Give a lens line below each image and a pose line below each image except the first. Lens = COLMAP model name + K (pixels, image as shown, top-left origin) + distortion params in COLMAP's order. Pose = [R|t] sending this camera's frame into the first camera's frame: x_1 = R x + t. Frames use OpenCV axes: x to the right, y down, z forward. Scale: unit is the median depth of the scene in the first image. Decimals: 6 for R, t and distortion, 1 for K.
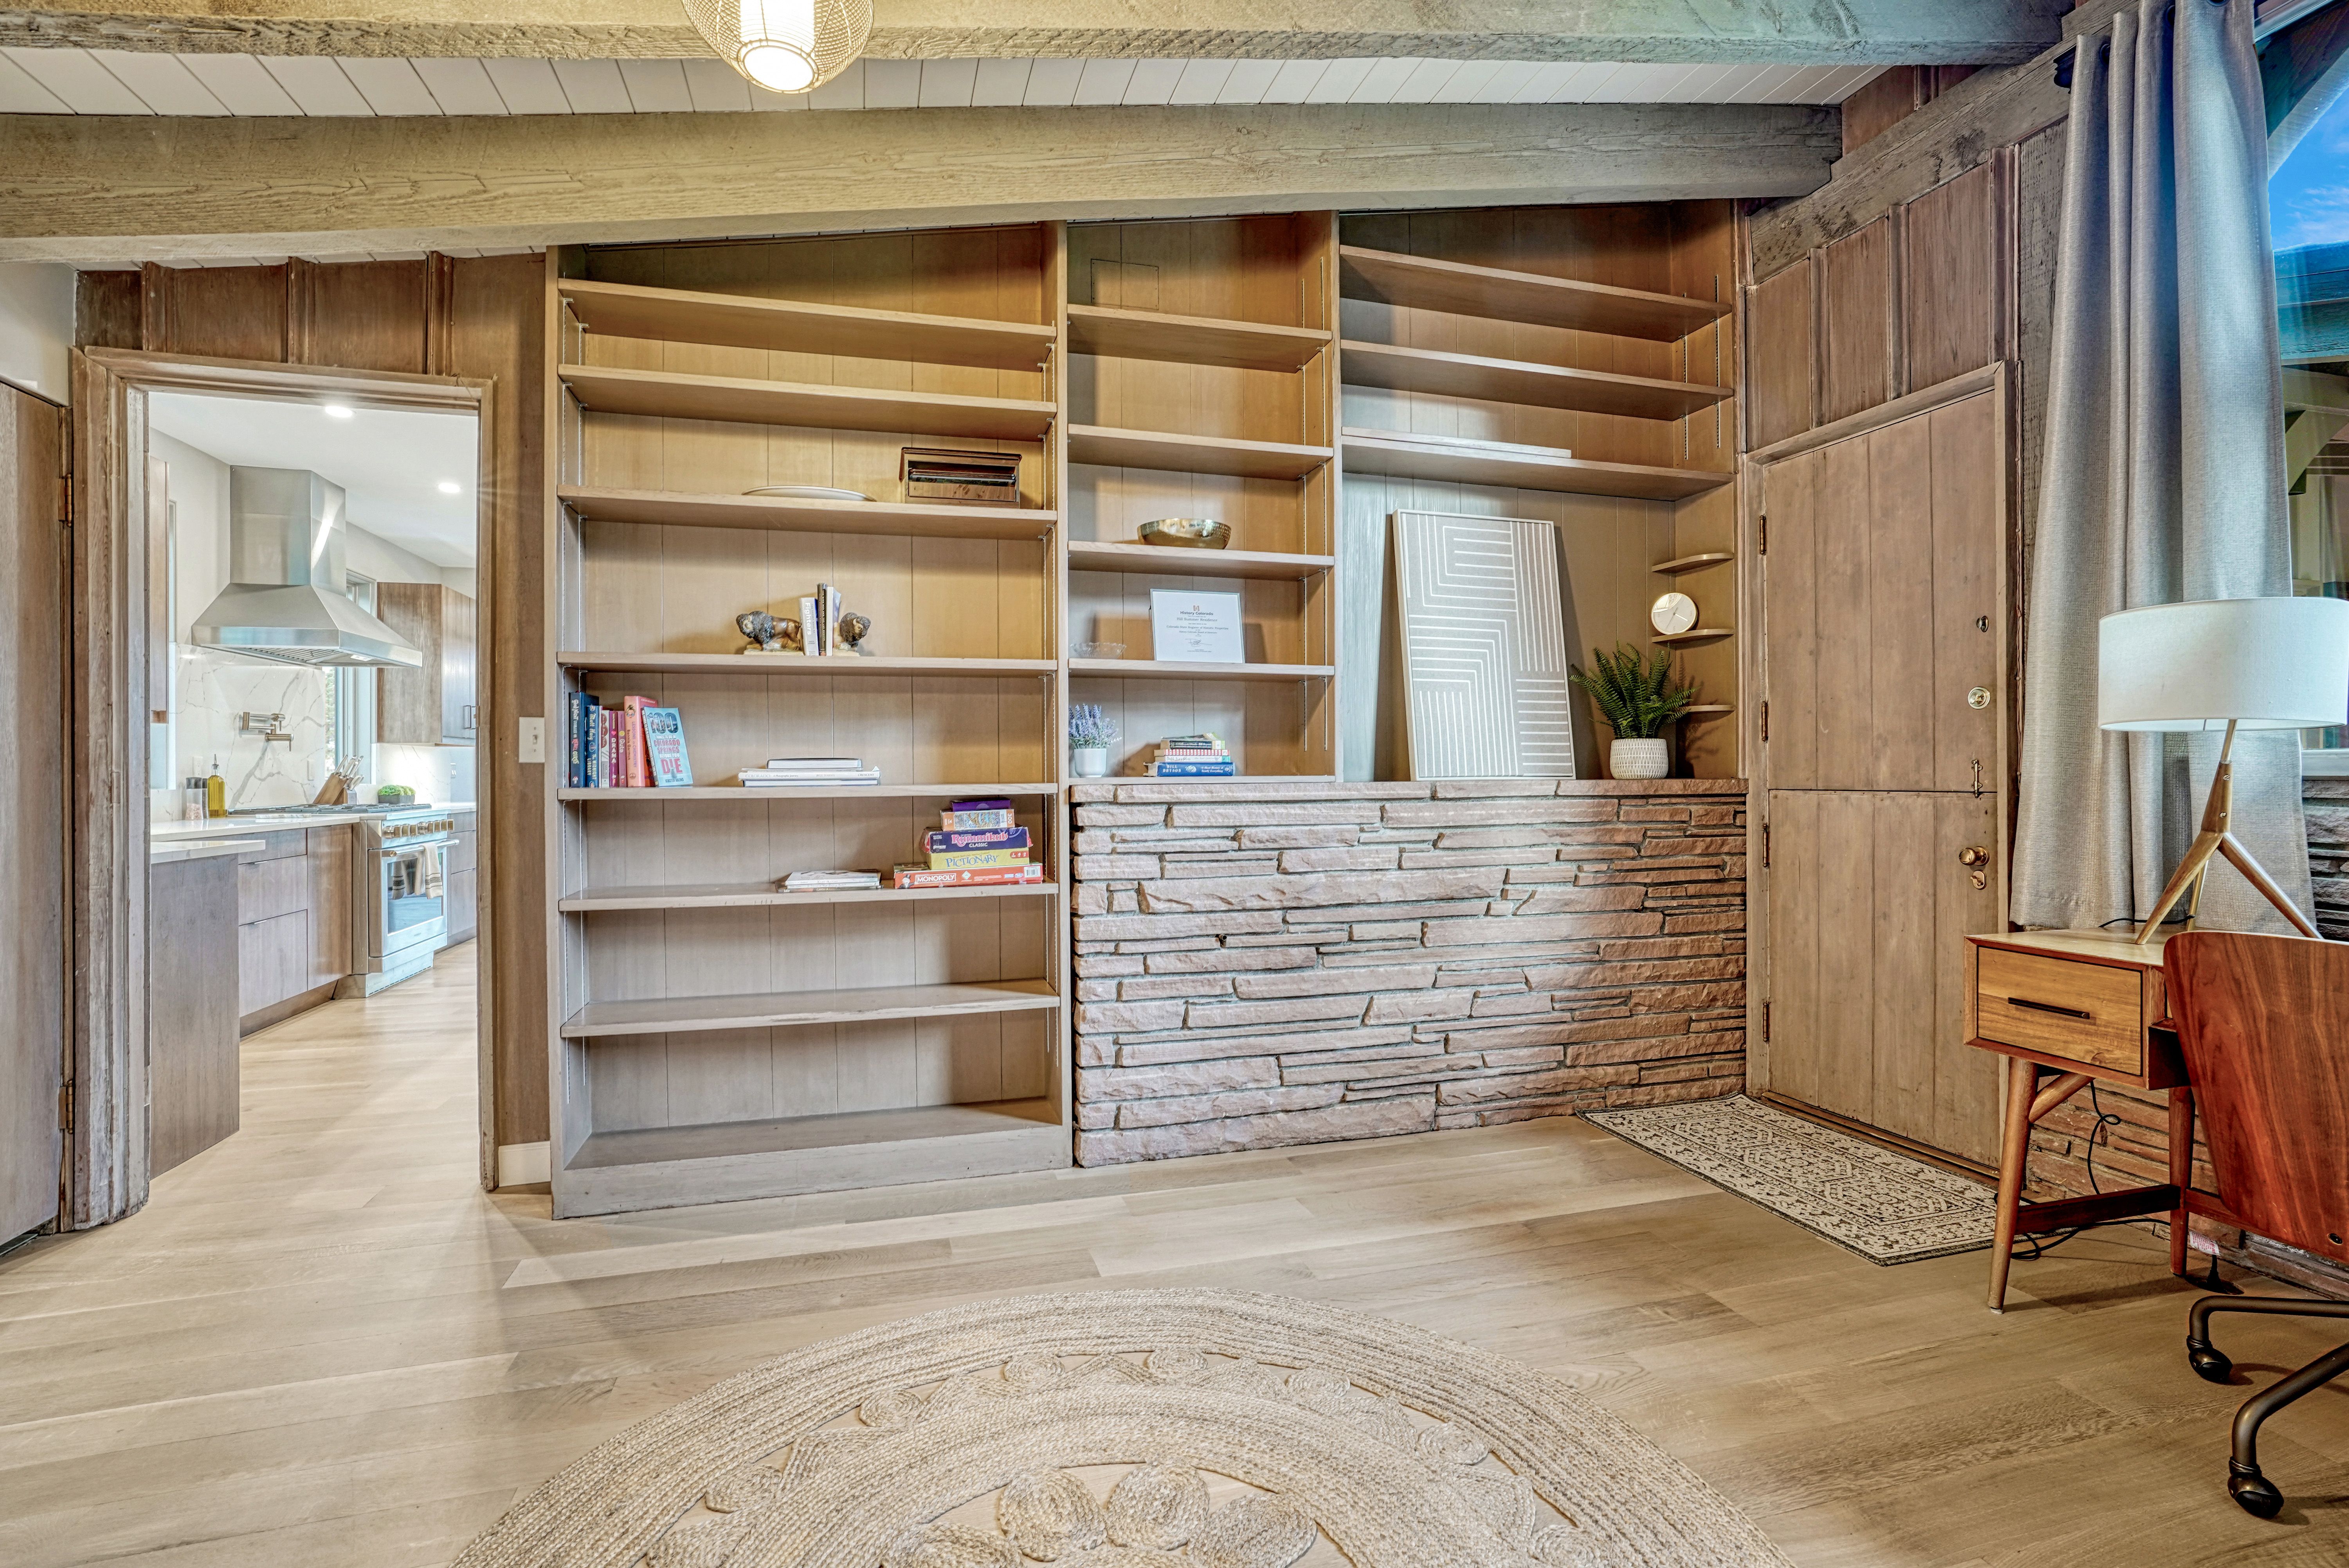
lens RADIAL K [[1102.4, 0, 1185.6], [0, 1102.4, 772.7], [0, 0, 1]] dist [-0.049642, 0.026459]
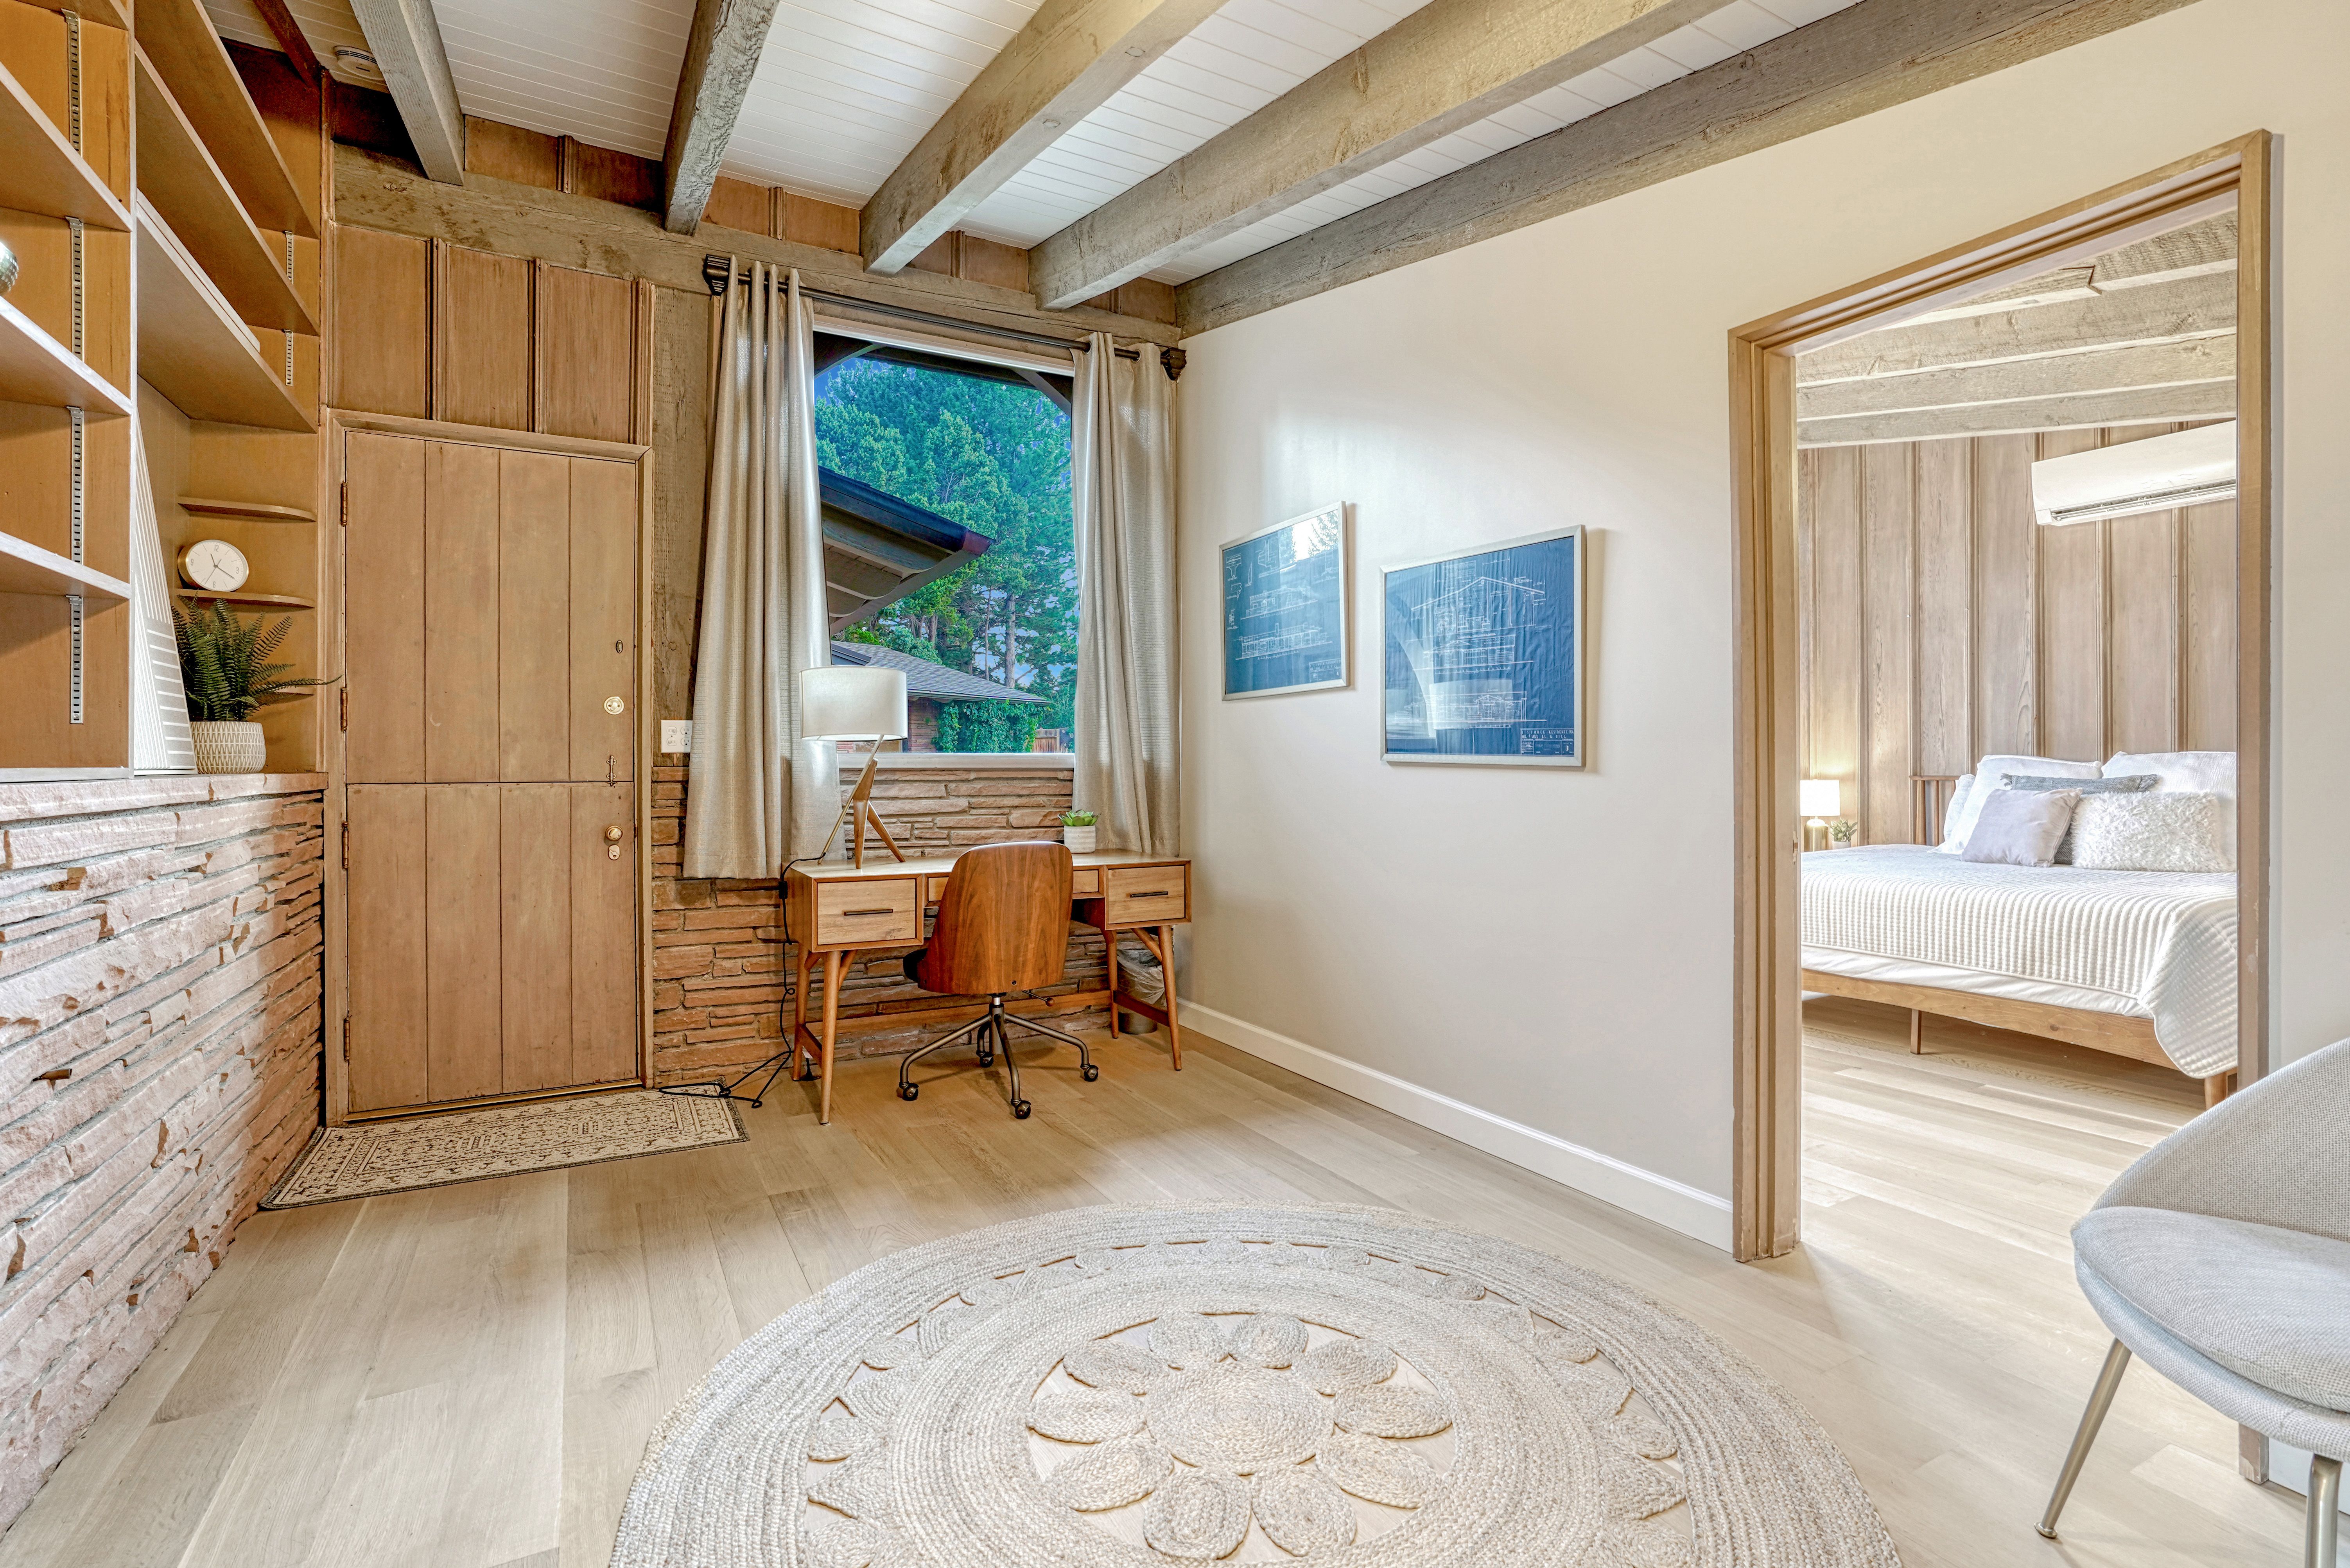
lens RADIAL K [[1103.0, 0, 1187.8], [0, 1103.0, 778.0], [0, 0, 1]] dist [-0.049642, 0.026459]
pose [[-0.222602, -0.006643, 0.974887, -0.579803], [0.000936, 0.999975, 0.007027, 0.004925], [-0.974909, 0.002476, -0.222590, 0.585493]]
